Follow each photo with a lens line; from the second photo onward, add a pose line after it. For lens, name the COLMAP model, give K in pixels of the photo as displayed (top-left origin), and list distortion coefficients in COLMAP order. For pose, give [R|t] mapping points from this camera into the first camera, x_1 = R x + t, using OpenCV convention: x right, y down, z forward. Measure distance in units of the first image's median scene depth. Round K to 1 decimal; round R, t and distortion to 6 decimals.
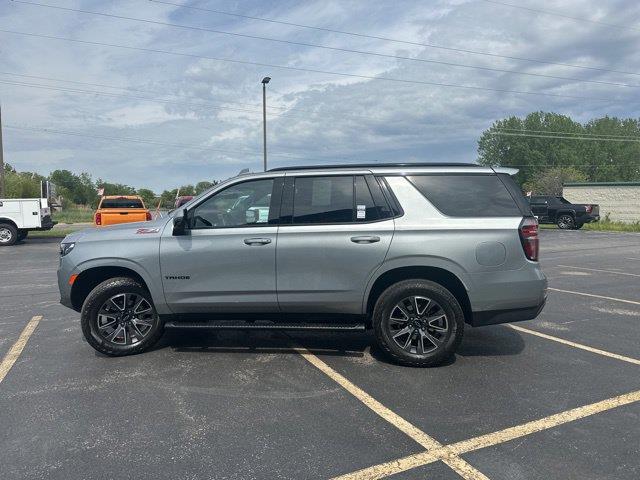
lens RADIAL K [[449.0, 0, 320.0], [0, 449.0, 240.0], [0, 0, 1]] dist [0.030858, -0.032045]
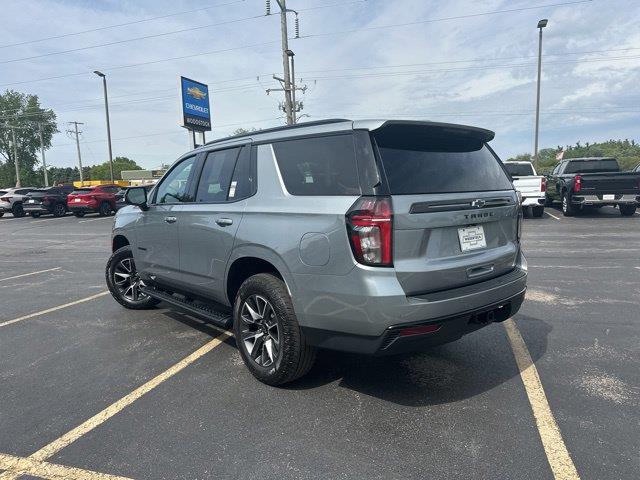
lens RADIAL K [[449.0, 0, 320.0], [0, 449.0, 240.0], [0, 0, 1]] dist [0.030858, -0.032045]
pose [[0.754326, 0.063915, -0.653381, 0.790396], [-0.022692, 0.997193, 0.071349, -0.031362], [0.656107, -0.038994, 0.753660, 0.454806]]
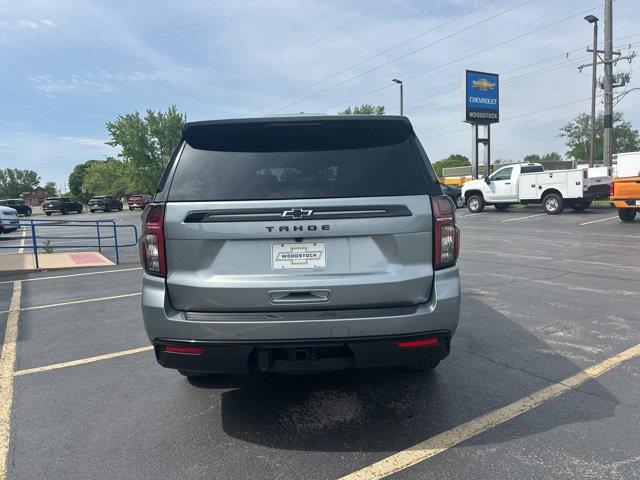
lens RADIAL K [[449.0, 0, 320.0], [0, 449.0, 240.0], [0, 0, 1]] dist [0.030858, -0.032045]
pose [[0.141417, 0.105867, -0.984273, 1.069095], [-0.031944, 0.994235, 0.102349, -0.068387], [0.989435, 0.016968, 0.143983, 1.087171]]
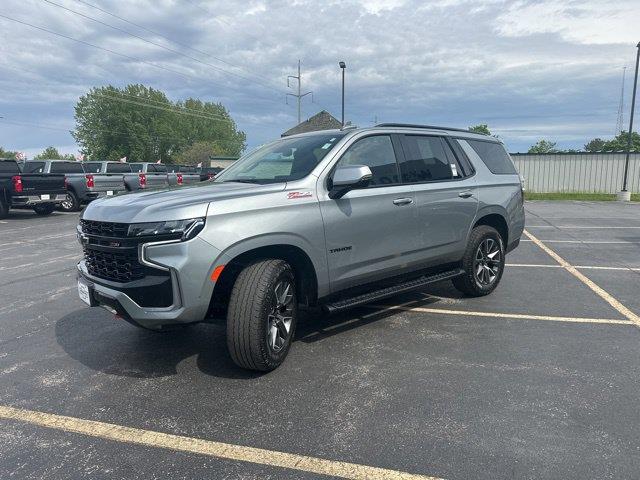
lens RADIAL K [[446.5, 0, 320.0], [0, 446.5, 240.0], [0, 0, 1]] dist [0.001723, -0.002099]
pose [[0.669762, -0.107404, 0.734767, -0.971467], [0.060537, 0.994089, 0.090129, -0.010371], [-0.740104, -0.015884, 0.672305, 0.495759]]
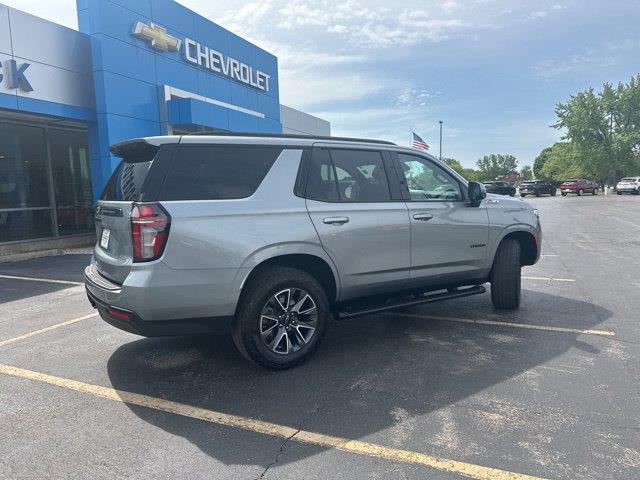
lens RADIAL K [[449.0, 0, 320.0], [0, 449.0, 240.0], [0, 0, 1]] dist [0.030858, -0.032045]
pose [[-0.737729, 0.098140, -0.667926, 0.783862], [-0.019712, 0.985824, 0.166621, -0.136885], [0.674809, 0.136087, -0.725336, 2.039693]]
